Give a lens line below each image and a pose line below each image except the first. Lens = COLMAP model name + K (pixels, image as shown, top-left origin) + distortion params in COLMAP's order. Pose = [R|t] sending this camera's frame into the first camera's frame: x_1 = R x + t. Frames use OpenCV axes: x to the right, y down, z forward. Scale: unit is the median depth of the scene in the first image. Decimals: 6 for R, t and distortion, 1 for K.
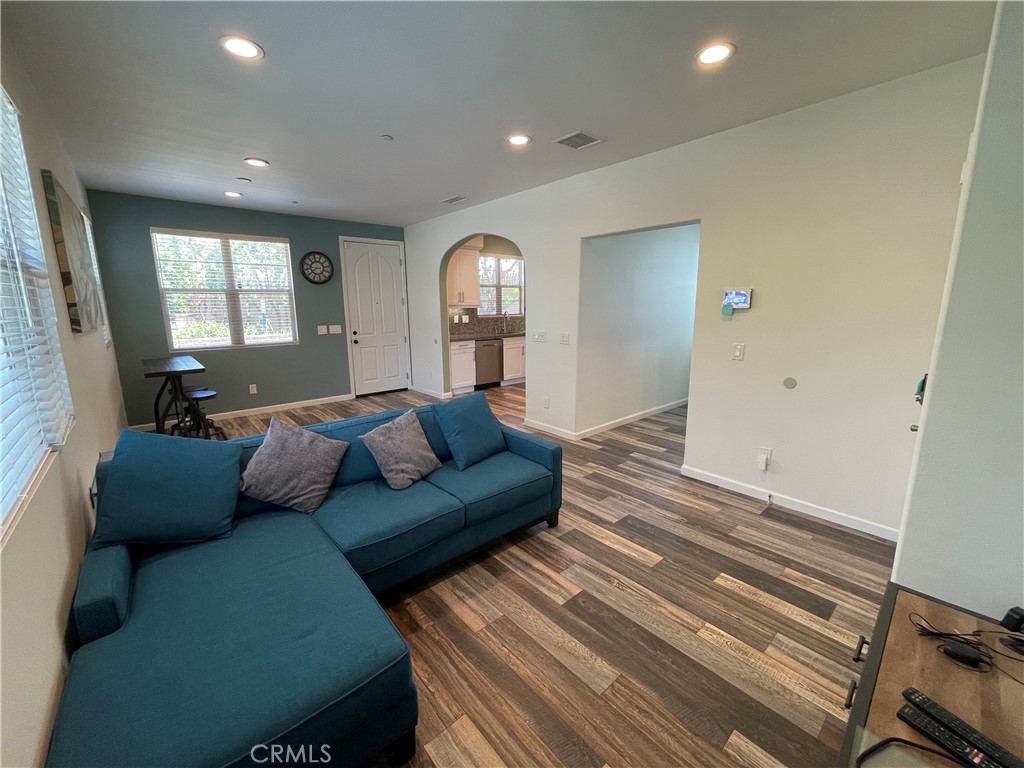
lens RADIAL K [[415.0, 0, 510.2], [0, 415.0, 384.9], [0, 0, 1]] dist [-0.005517, 0.002459]
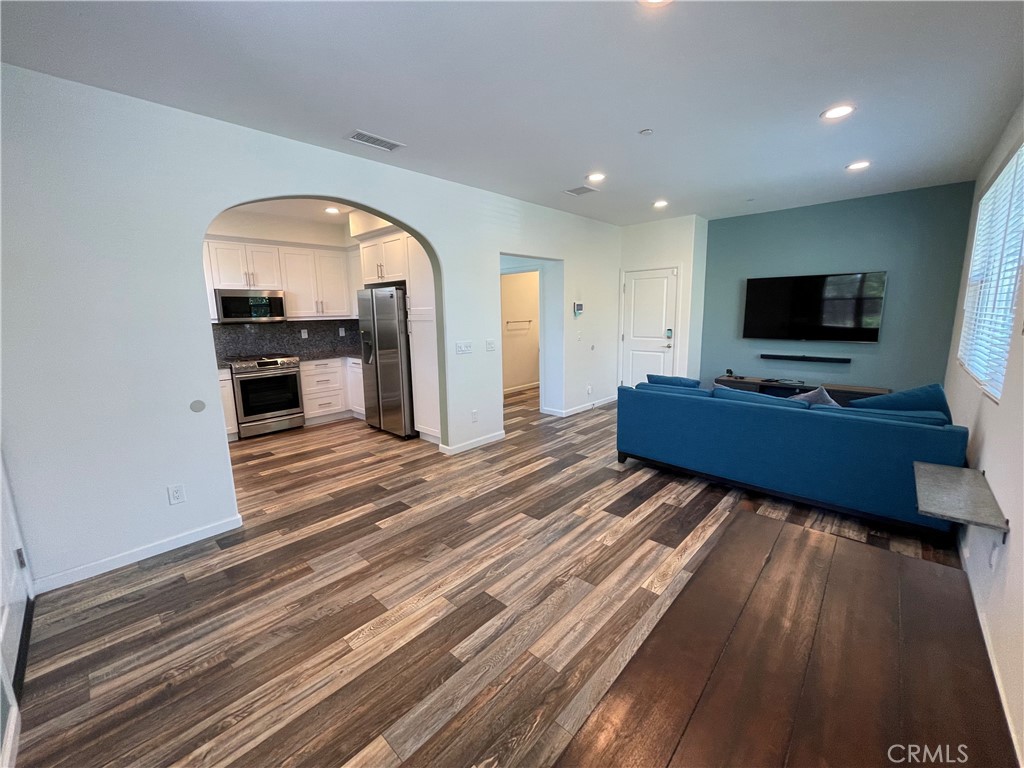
lens RADIAL K [[415.0, 0, 508.7], [0, 415.0, 353.2], [0, 0, 1]] dist [-0.005517, 0.002459]
pose [[-0.092498, -0.092244, 0.991431, -1.171769], [0.216731, 0.969961, 0.110467, -0.255412], [-0.971839, 0.225092, -0.069728, 1.321488]]
